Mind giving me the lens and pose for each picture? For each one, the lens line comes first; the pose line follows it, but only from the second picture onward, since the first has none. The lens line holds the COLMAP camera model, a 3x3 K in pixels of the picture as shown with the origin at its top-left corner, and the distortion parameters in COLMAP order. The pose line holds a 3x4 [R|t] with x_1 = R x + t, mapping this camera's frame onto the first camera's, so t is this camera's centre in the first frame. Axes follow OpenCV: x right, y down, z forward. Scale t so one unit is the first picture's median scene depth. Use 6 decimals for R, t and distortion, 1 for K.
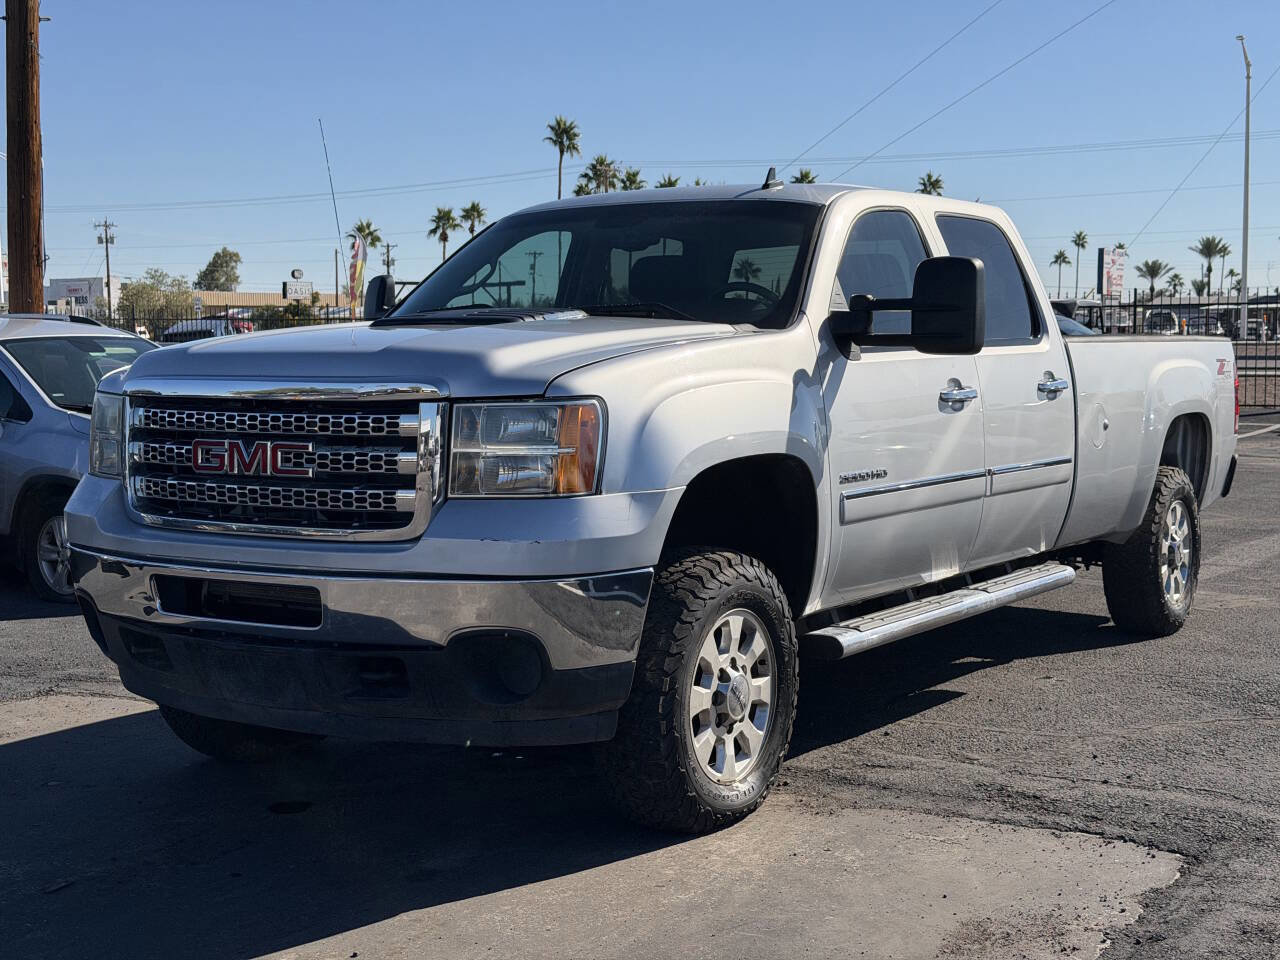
lens RADIAL K [[1859.6, 0, 640.0], [0, 1859.6, 480.0], [0, 0, 1]] dist [-0.169721, 1.422772]
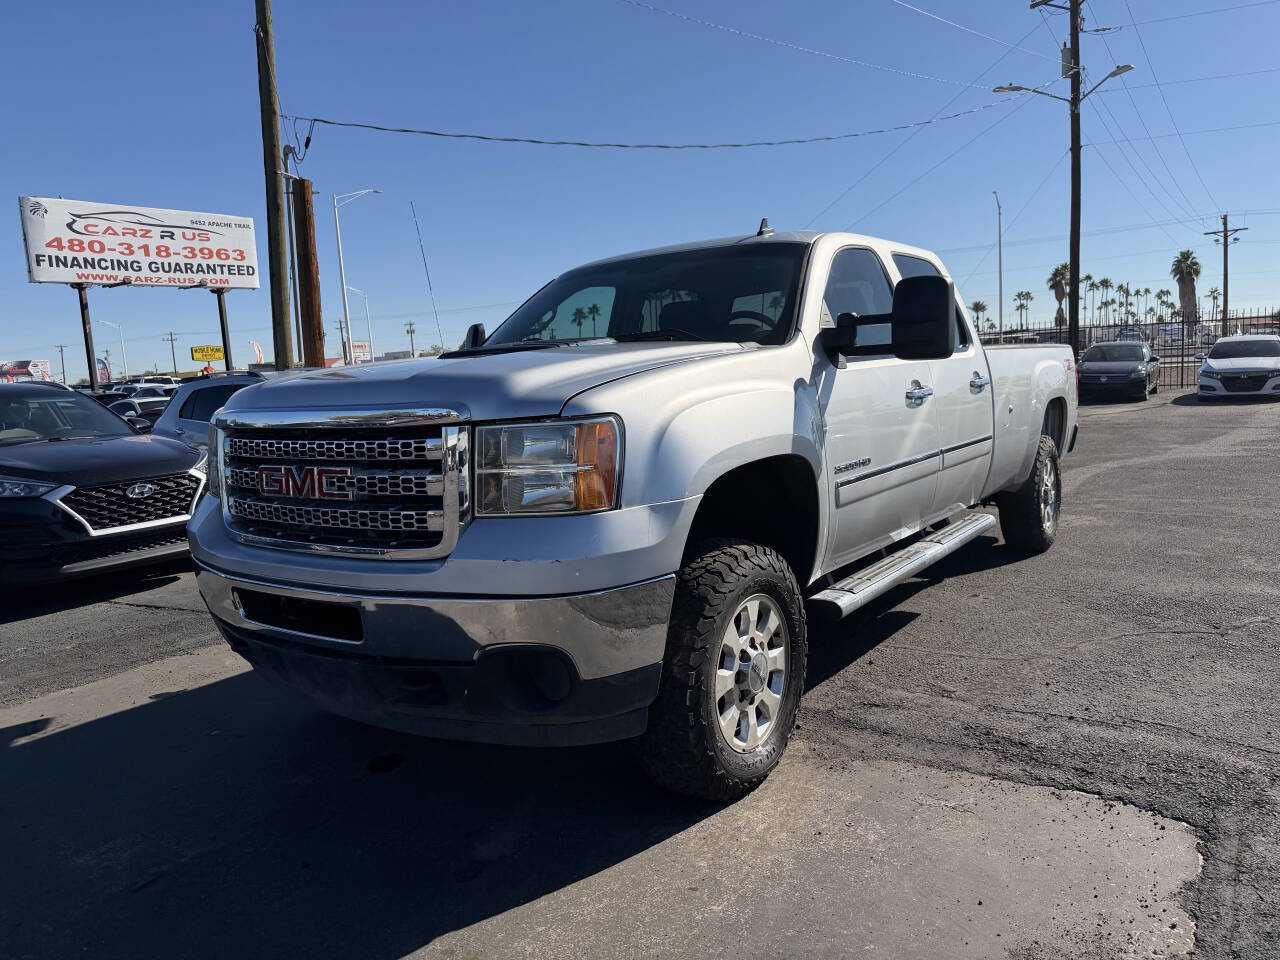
lens RADIAL K [[913.2, 0, 636.9], [0, 913.2, 482.0], [0, 0, 1]] dist [0.036695, -0.071291]
pose [[0.997685, -0.039925, -0.055045, 0.014662], [0.042400, 0.998107, 0.044551, -0.026118], [0.053162, -0.046782, 0.997489, 0.443647]]
